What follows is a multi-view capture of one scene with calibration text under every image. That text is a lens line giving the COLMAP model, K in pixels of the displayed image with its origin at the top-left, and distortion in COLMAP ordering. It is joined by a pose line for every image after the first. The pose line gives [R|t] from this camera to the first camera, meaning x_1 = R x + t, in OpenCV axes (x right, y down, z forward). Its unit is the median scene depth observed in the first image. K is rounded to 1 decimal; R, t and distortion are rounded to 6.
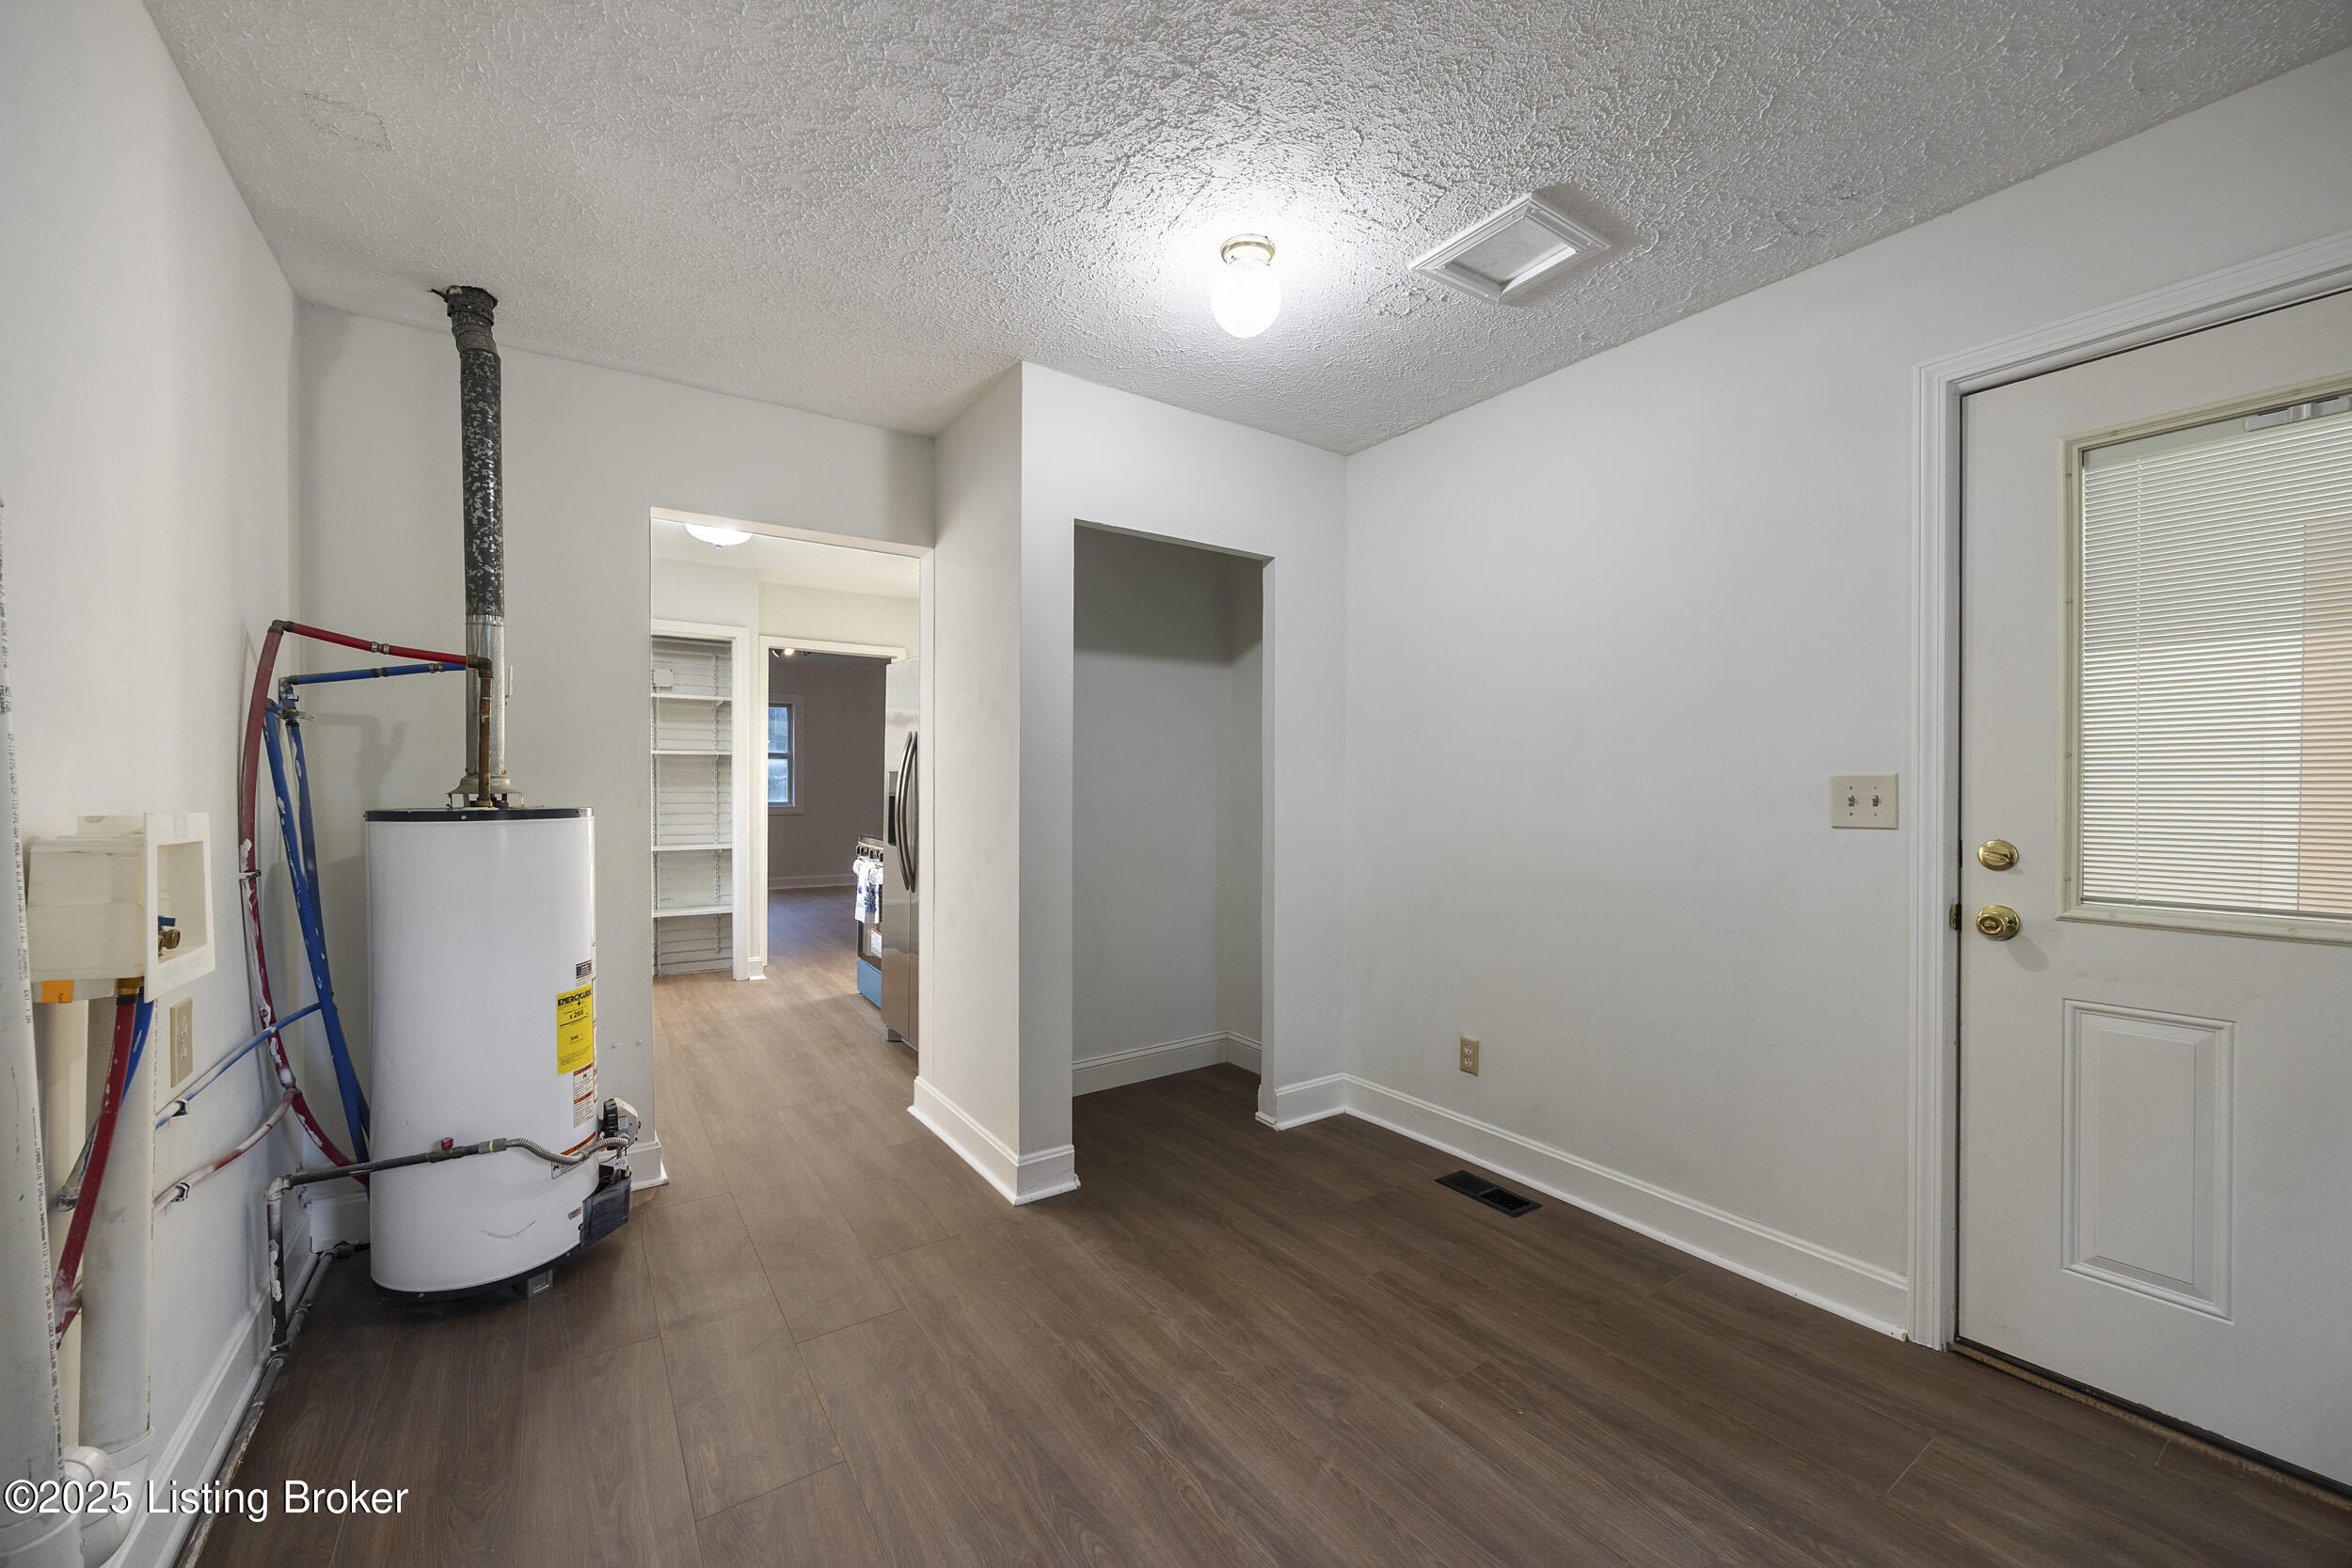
lens RADIAL K [[897.9, 0, 1184.2], [0, 897.9, 794.2], [0, 0, 1]] dist [0.000624, 0.000086]
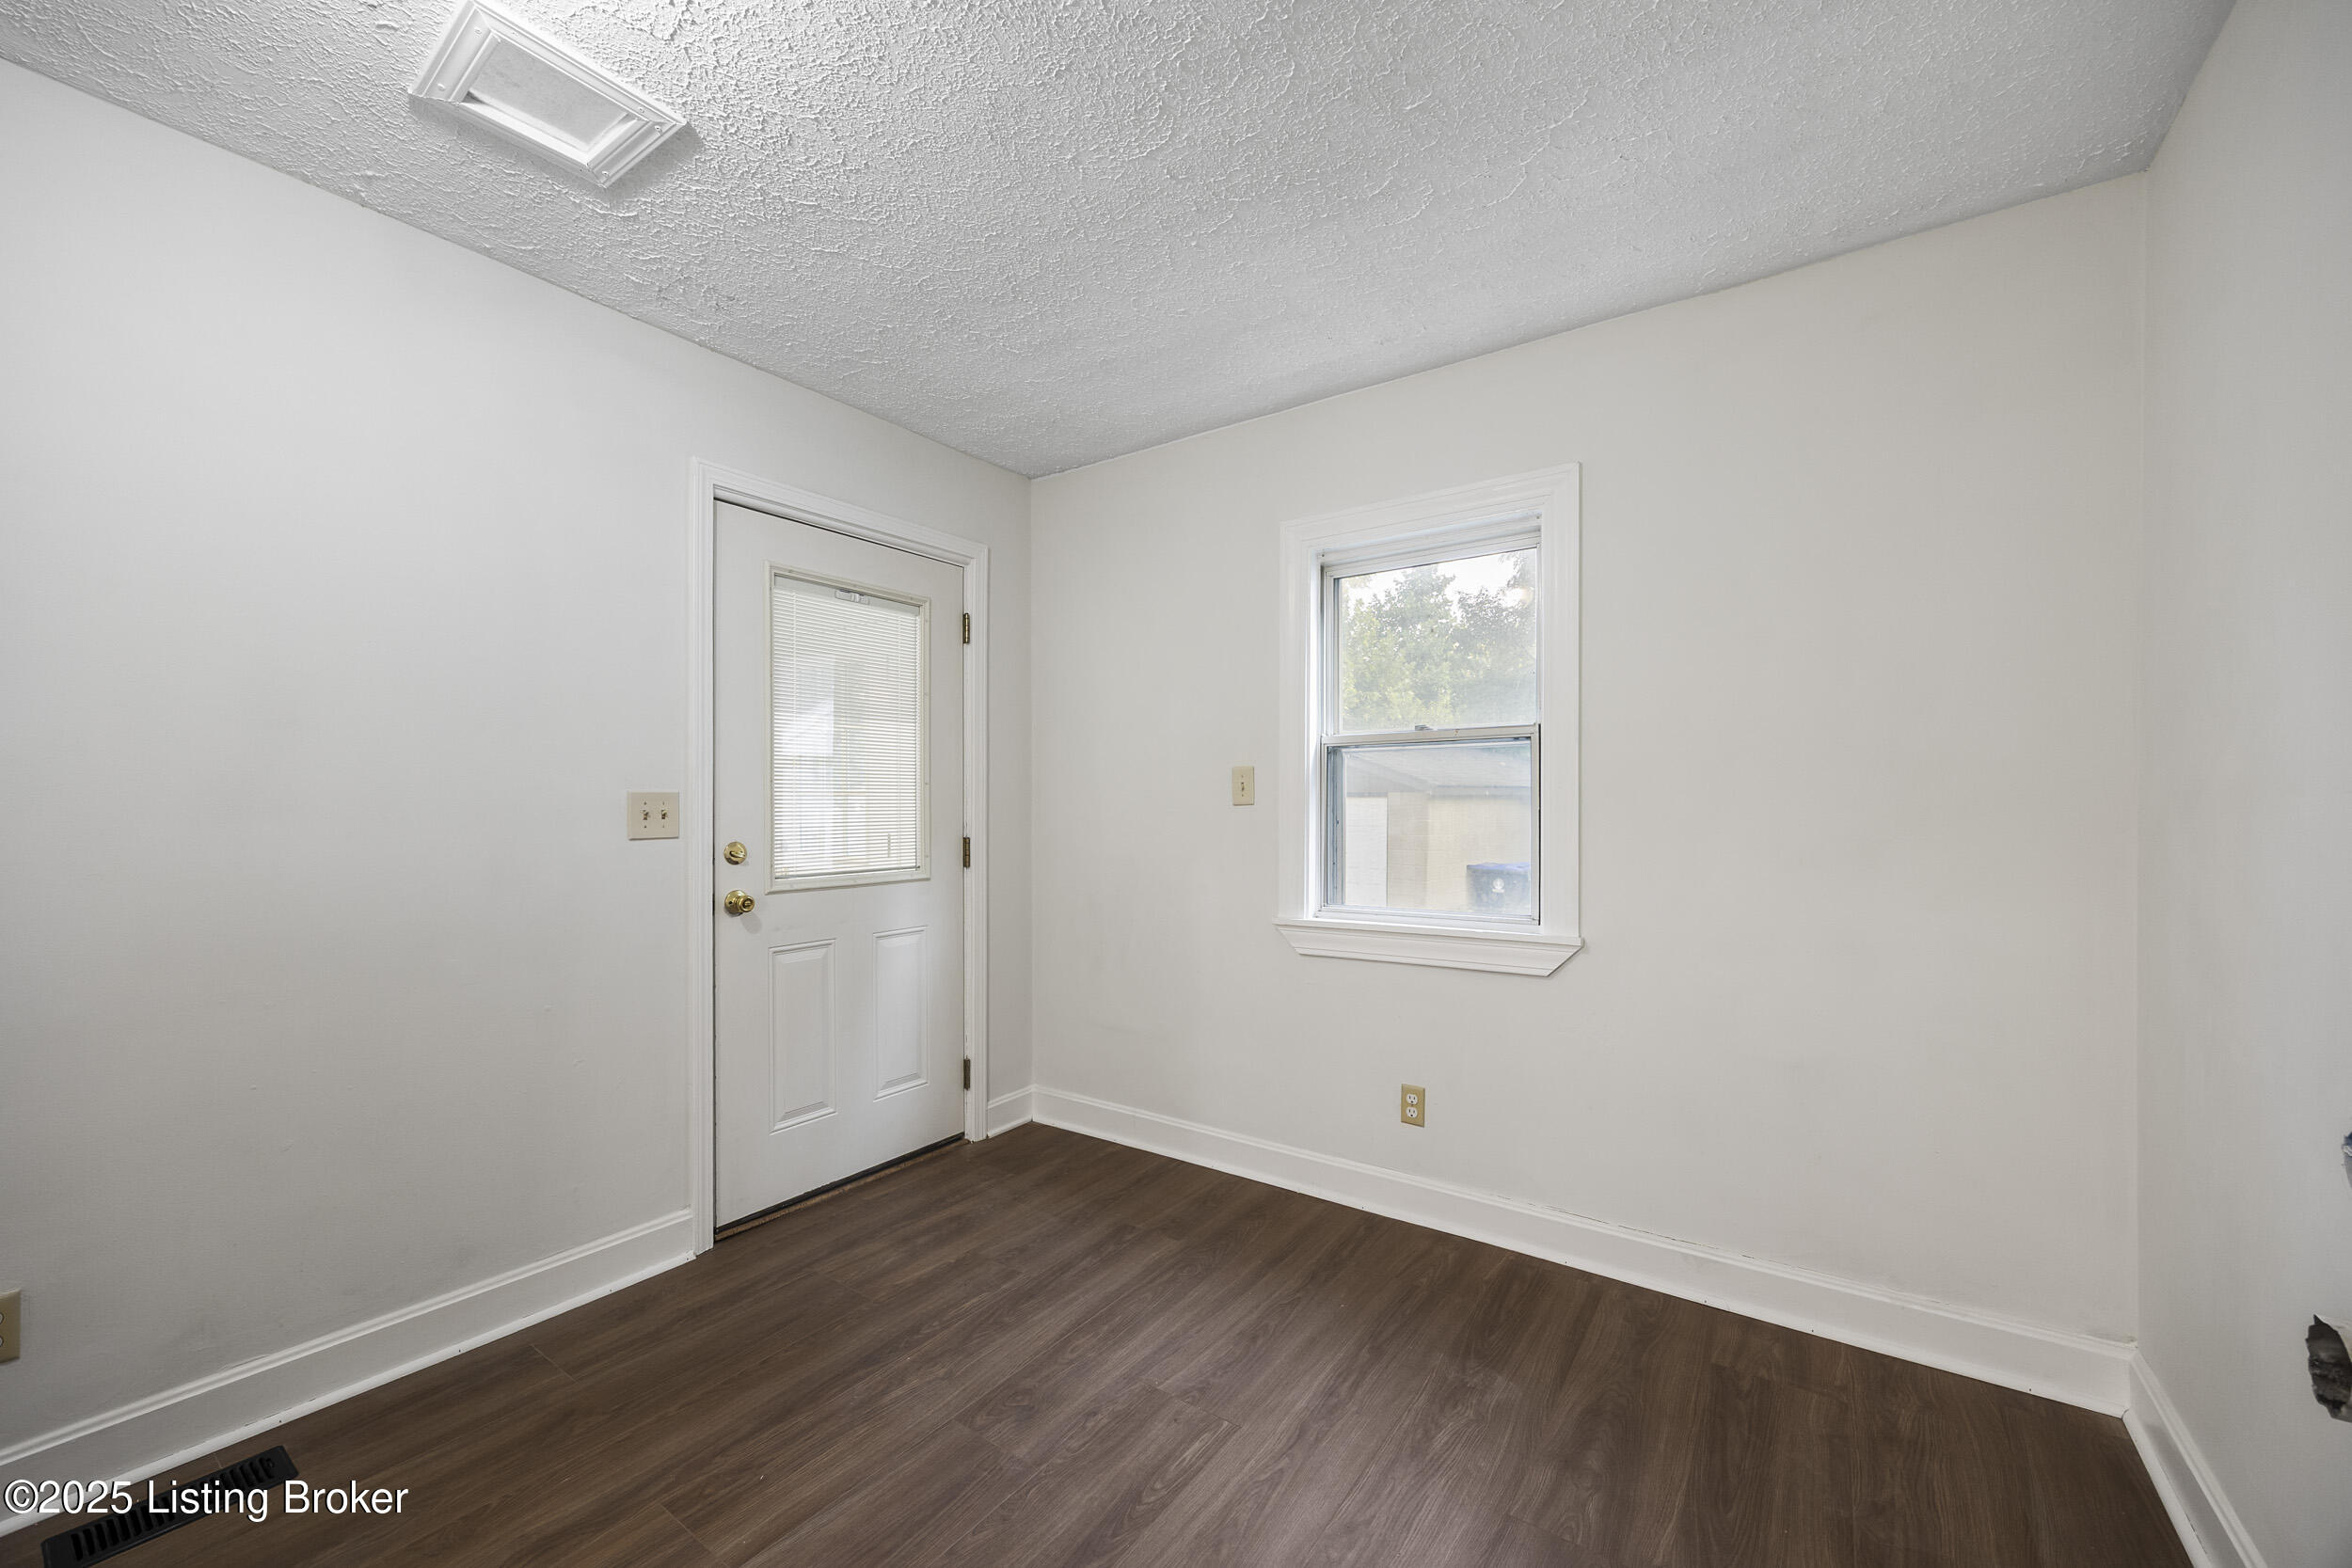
lens RADIAL K [[897.9, 0, 1184.2], [0, 897.9, 794.2], [0, 0, 1]] dist [0.000624, 0.000086]
pose [[-0.346465, 0.009455, 0.938015, -0.611291], [-0.001132, 0.999944, -0.010498, -0.008248], [-0.938062, -0.004699, -0.346435, 0.854515]]
